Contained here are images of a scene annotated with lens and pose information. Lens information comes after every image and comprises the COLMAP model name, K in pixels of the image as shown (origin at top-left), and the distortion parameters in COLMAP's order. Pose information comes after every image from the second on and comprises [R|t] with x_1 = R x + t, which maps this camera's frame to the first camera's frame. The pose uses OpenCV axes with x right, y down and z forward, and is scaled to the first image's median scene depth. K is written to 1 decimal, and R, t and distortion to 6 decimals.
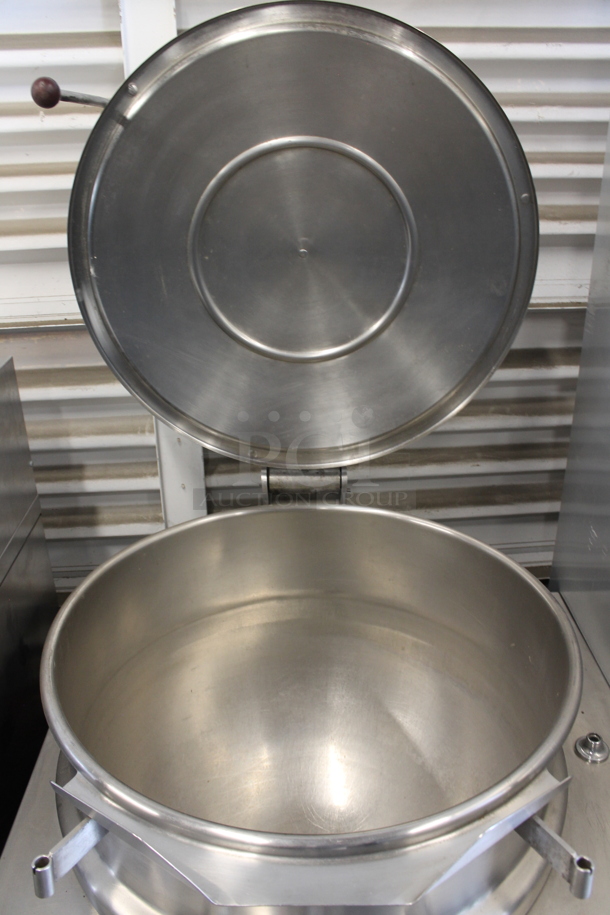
lens RADIAL K [[763.5, 0, 305.0], [0, 763.5, 457.5], [0, 0, 1]] dist [-0.176967, 0.145233]
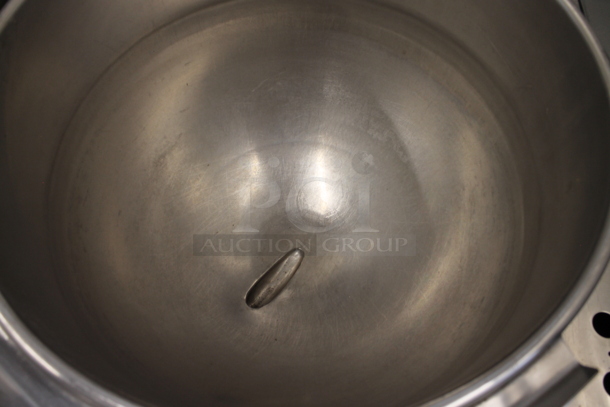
lens RADIAL K [[509.0, 0, 305.0], [0, 509.0, 203.5], [0, 0, 1]] dist [-0.176967, 0.145233]
pose [[0.997541, 0.063888, -0.028813, 0.035280], [-0.029840, 0.759158, 0.650222, -0.007561], [0.063415, -0.647763, 0.759198, 0.388527]]
